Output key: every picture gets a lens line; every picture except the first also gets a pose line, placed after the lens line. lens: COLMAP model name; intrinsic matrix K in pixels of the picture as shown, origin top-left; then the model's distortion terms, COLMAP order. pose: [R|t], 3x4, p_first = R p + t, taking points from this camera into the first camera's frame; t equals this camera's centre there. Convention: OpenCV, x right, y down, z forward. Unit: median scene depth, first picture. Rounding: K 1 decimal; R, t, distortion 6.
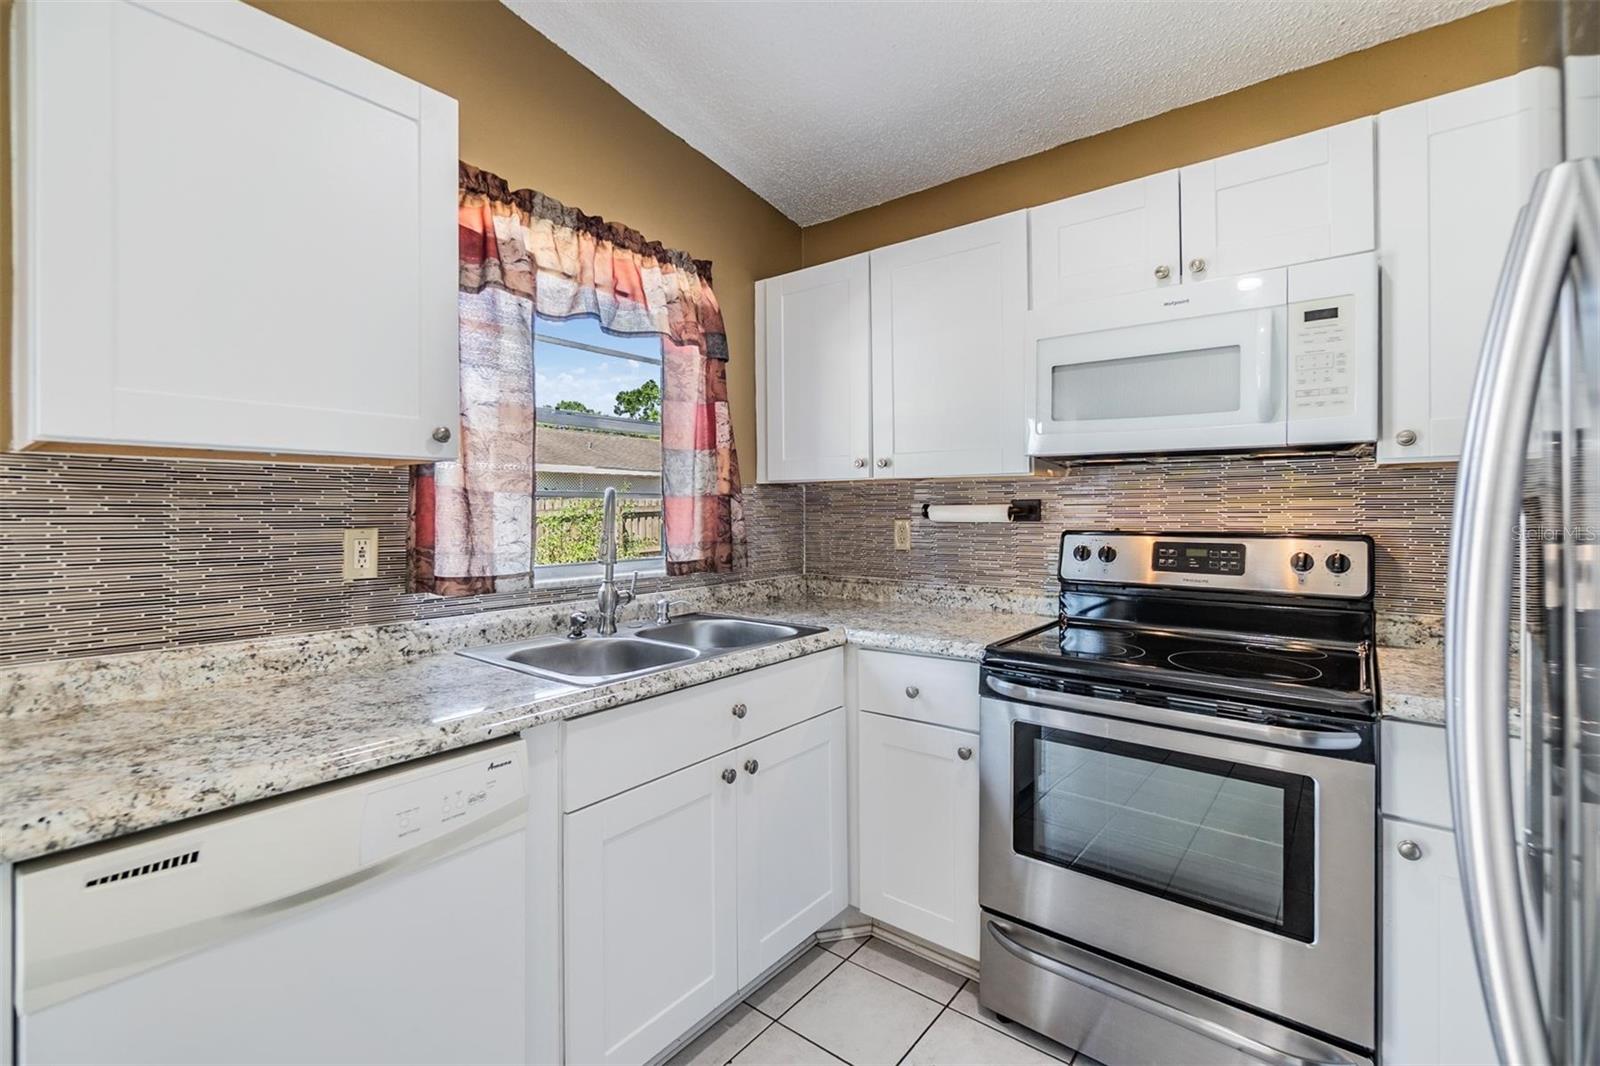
lens RADIAL K [[700.6, 0, 801.8], [0, 700.6, 510.8], [0, 0, 1]] dist [-0.003443, 0.000094]
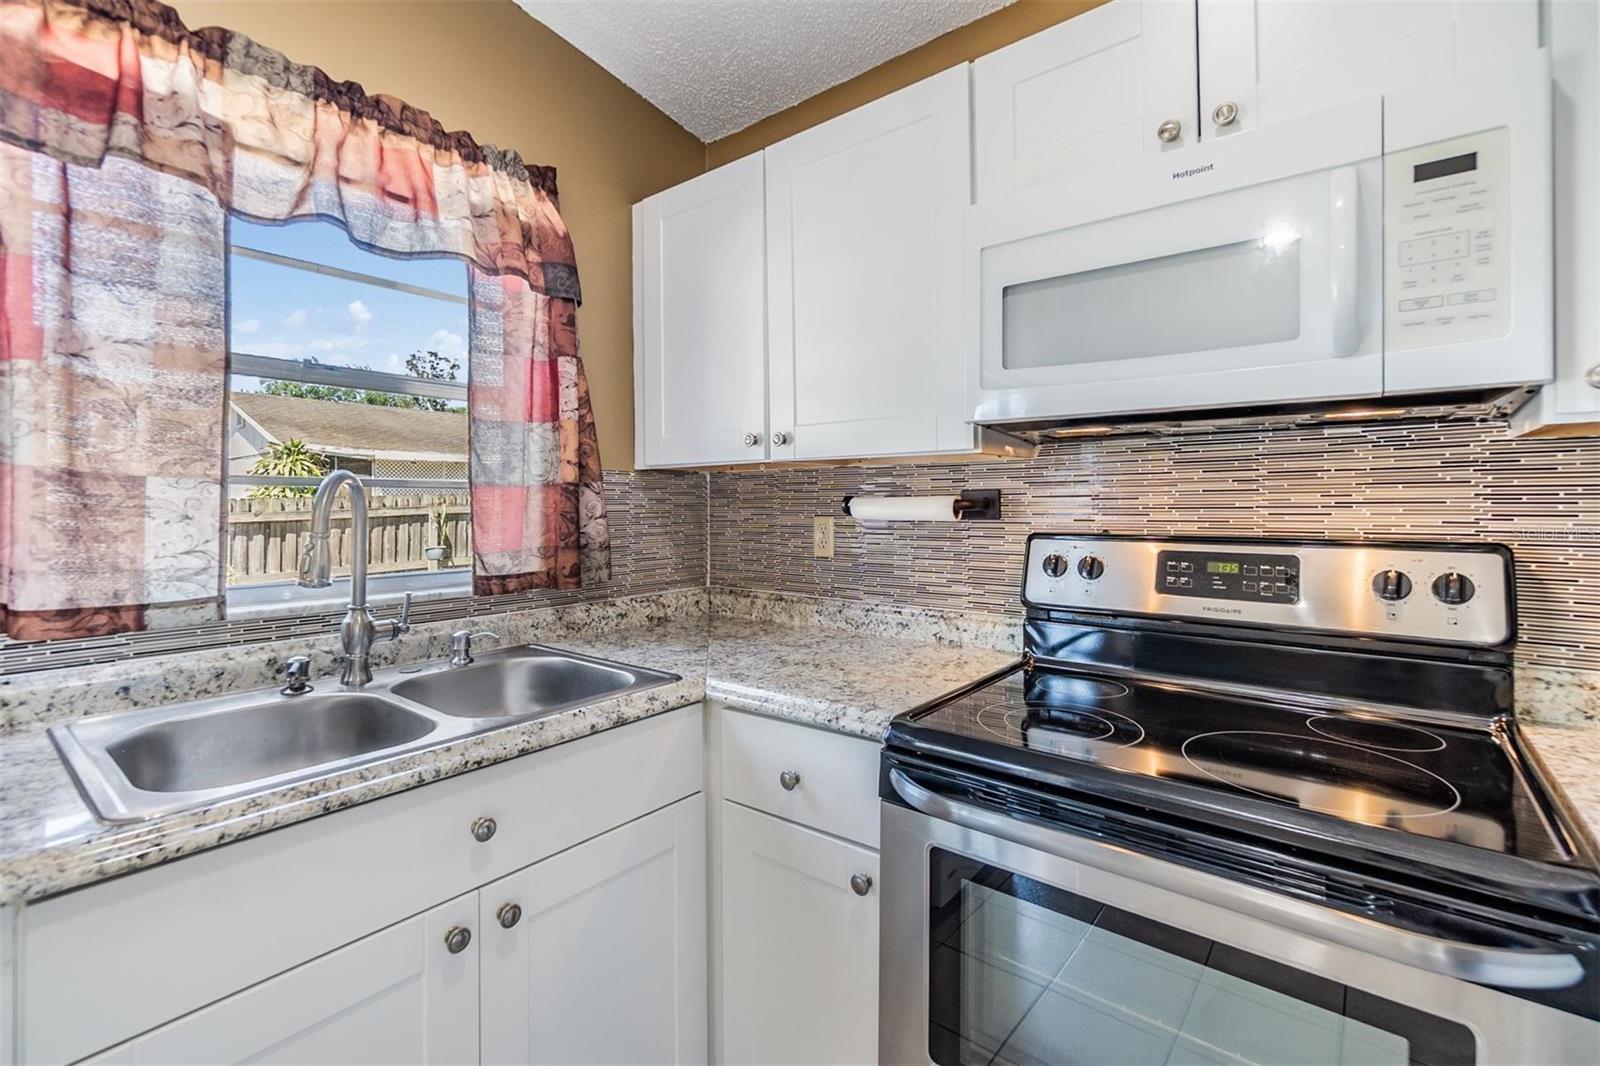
lens RADIAL K [[700.6, 0, 797.5], [0, 700.6, 500.3], [0, 0, 1]] dist [-0.003443, 0.000094]
pose [[0.999930, -0.000380, -0.011834, 0.173816], [0.000293, 0.999972, -0.007413, 0.000445], [0.011837, 0.007409, 0.999902, 0.341418]]
